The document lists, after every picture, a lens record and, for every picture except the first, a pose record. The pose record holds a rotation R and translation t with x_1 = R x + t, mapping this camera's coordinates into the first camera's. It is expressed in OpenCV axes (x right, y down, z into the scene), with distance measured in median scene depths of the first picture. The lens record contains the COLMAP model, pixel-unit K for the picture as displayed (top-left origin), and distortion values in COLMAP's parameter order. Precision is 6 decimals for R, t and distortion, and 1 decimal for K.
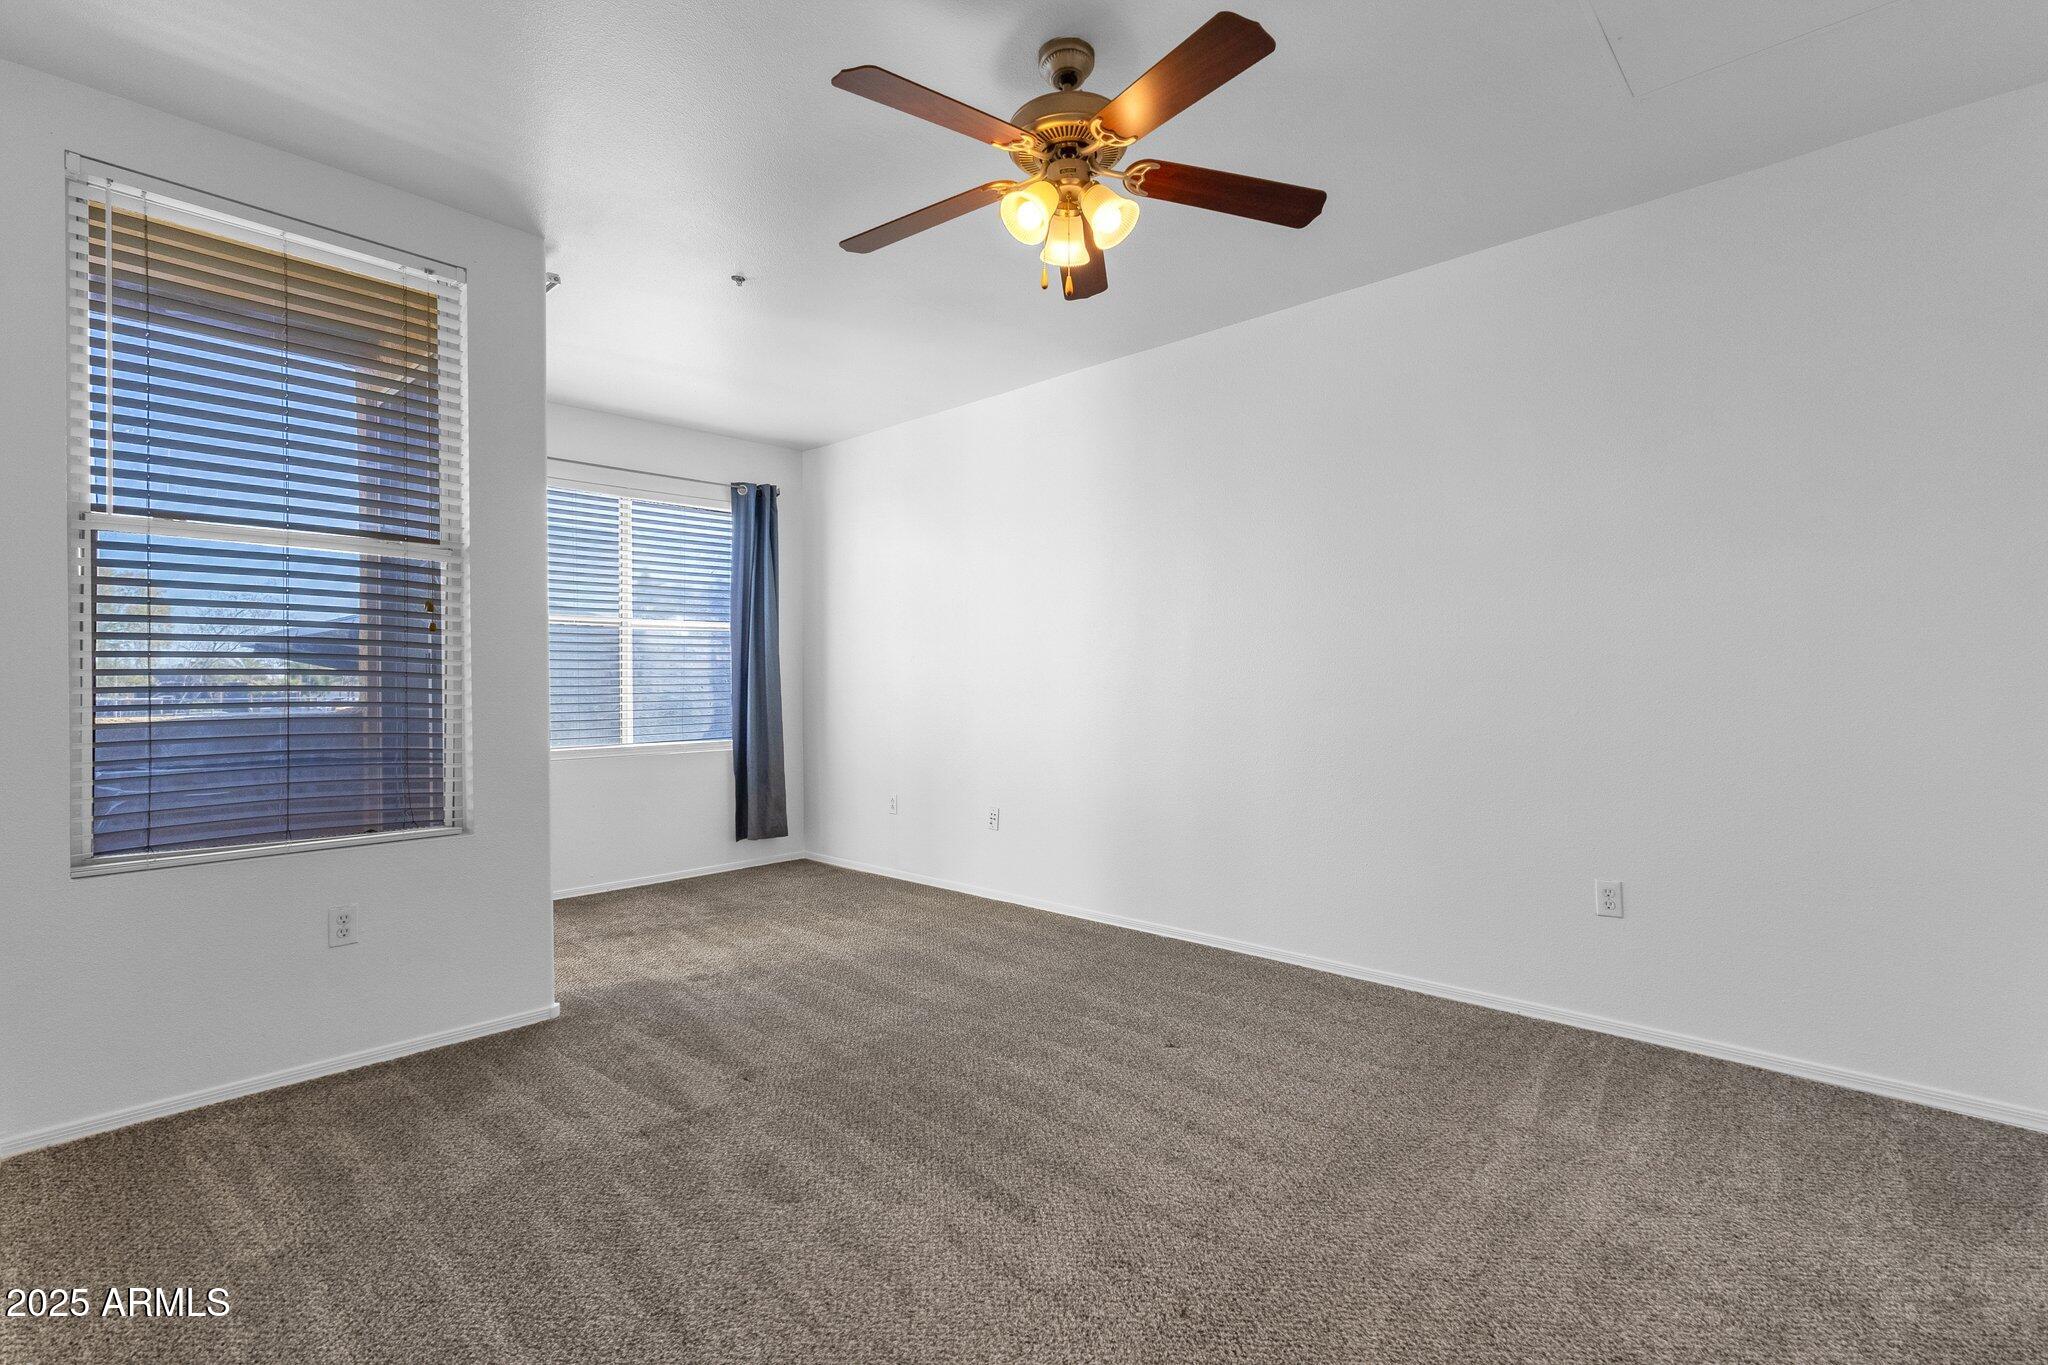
lens RADIAL K [[953.1, 0, 1024.0], [0, 953.1, 682.5], [0, 0, 1]] dist [0.005717, -0.000357]
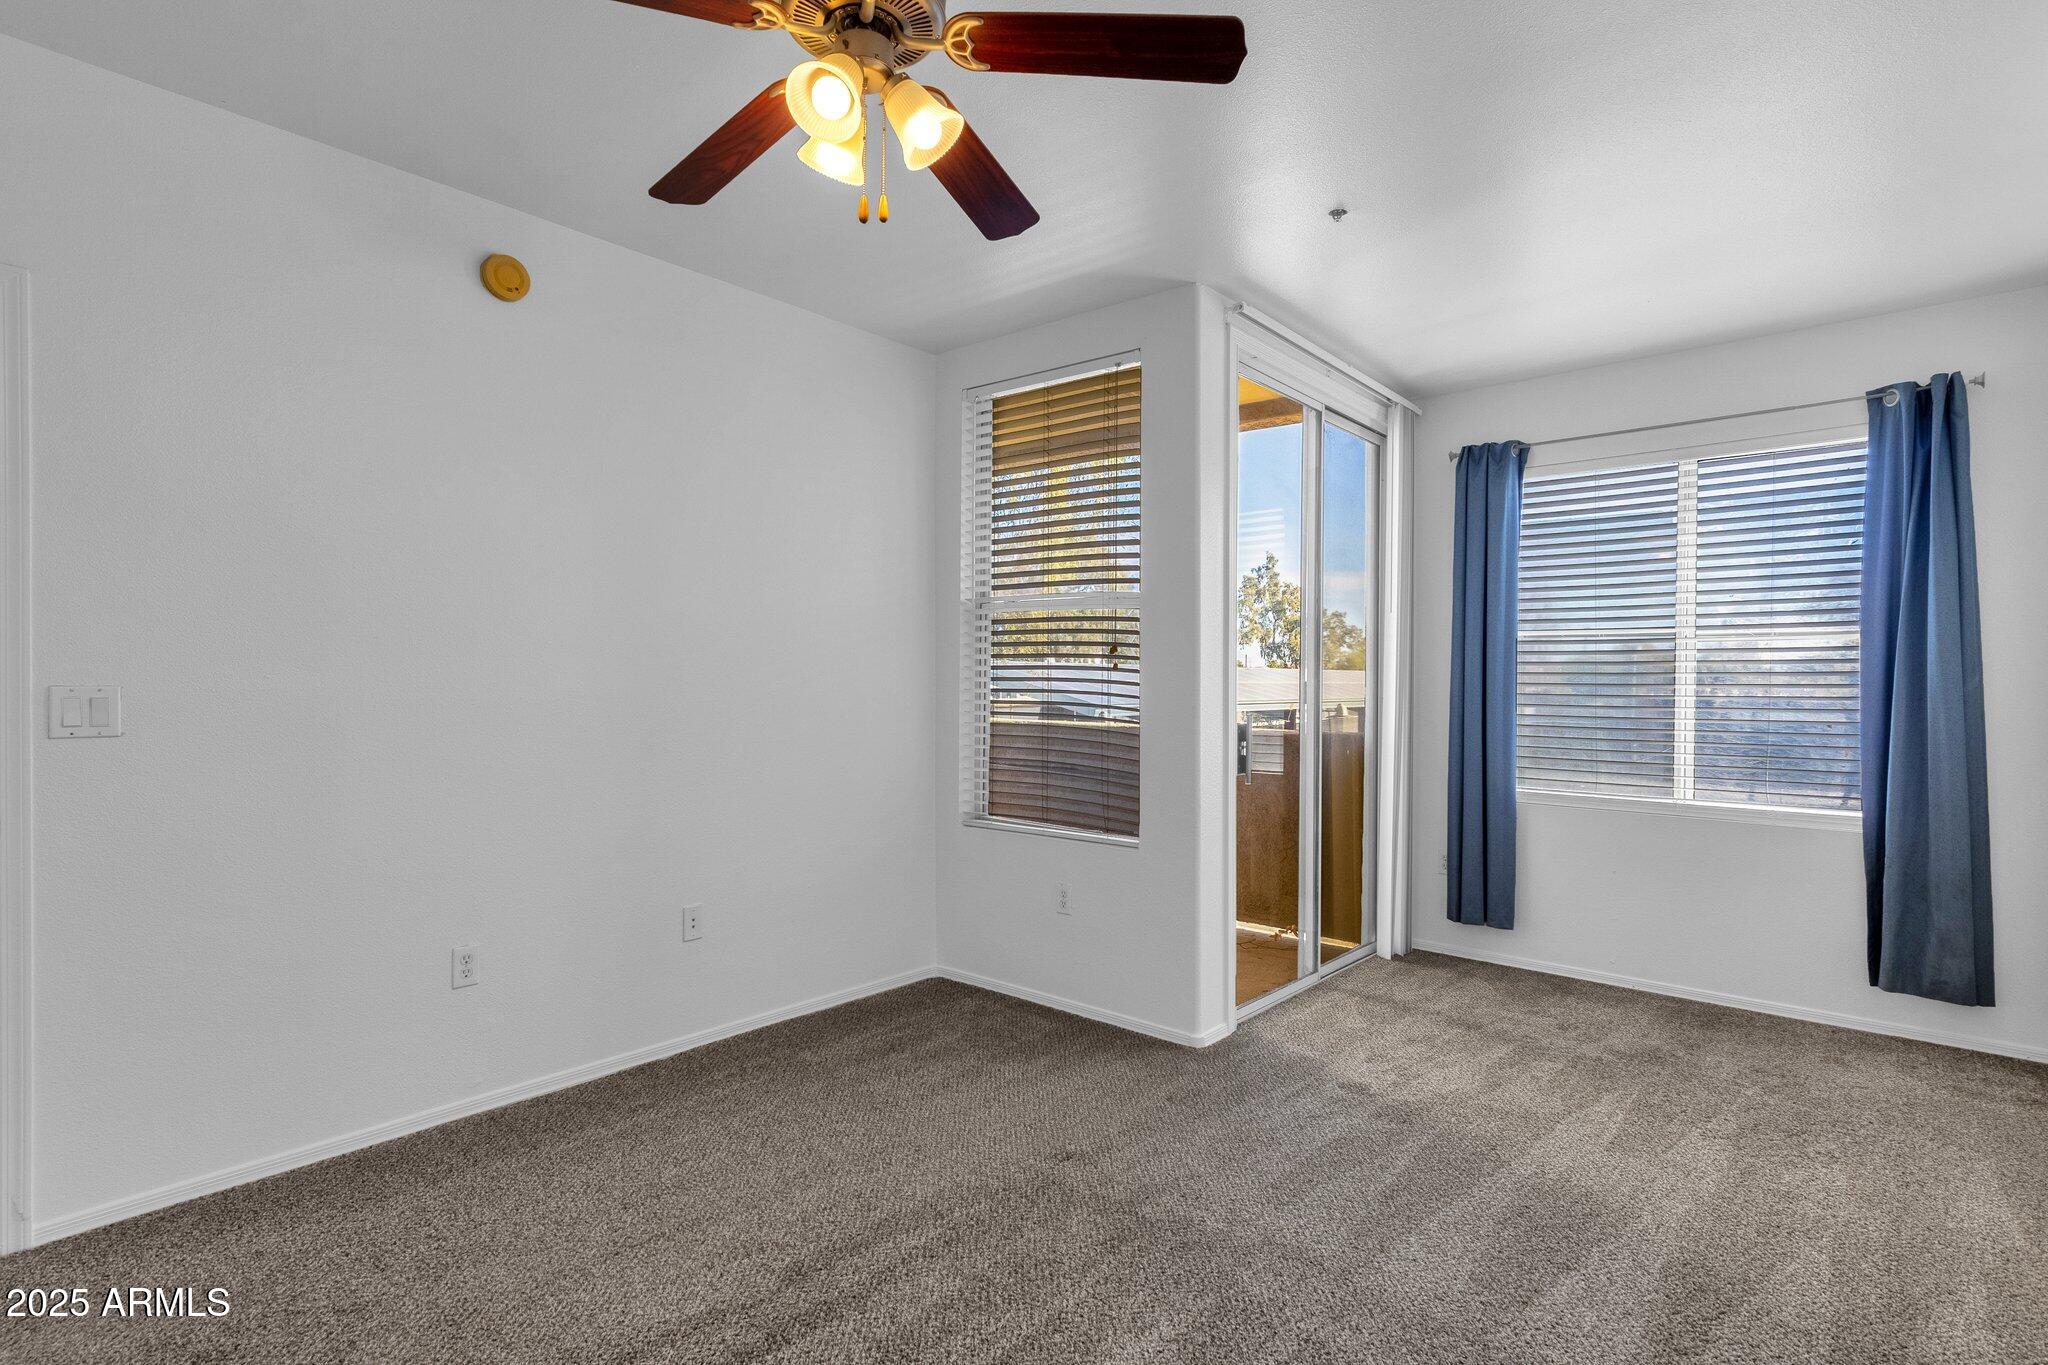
lens RADIAL K [[1021.8, 0, 1024.0], [0, 1021.8, 682.5], [0, 0, 1]] dist [0.014806, 0.000039]
pose [[0.030963, 0.009886, -0.999472, 0.476876], [-0.008817, 0.999915, 0.009617, -0.037557], [0.999482, 0.008514, 0.031048, 0.634173]]
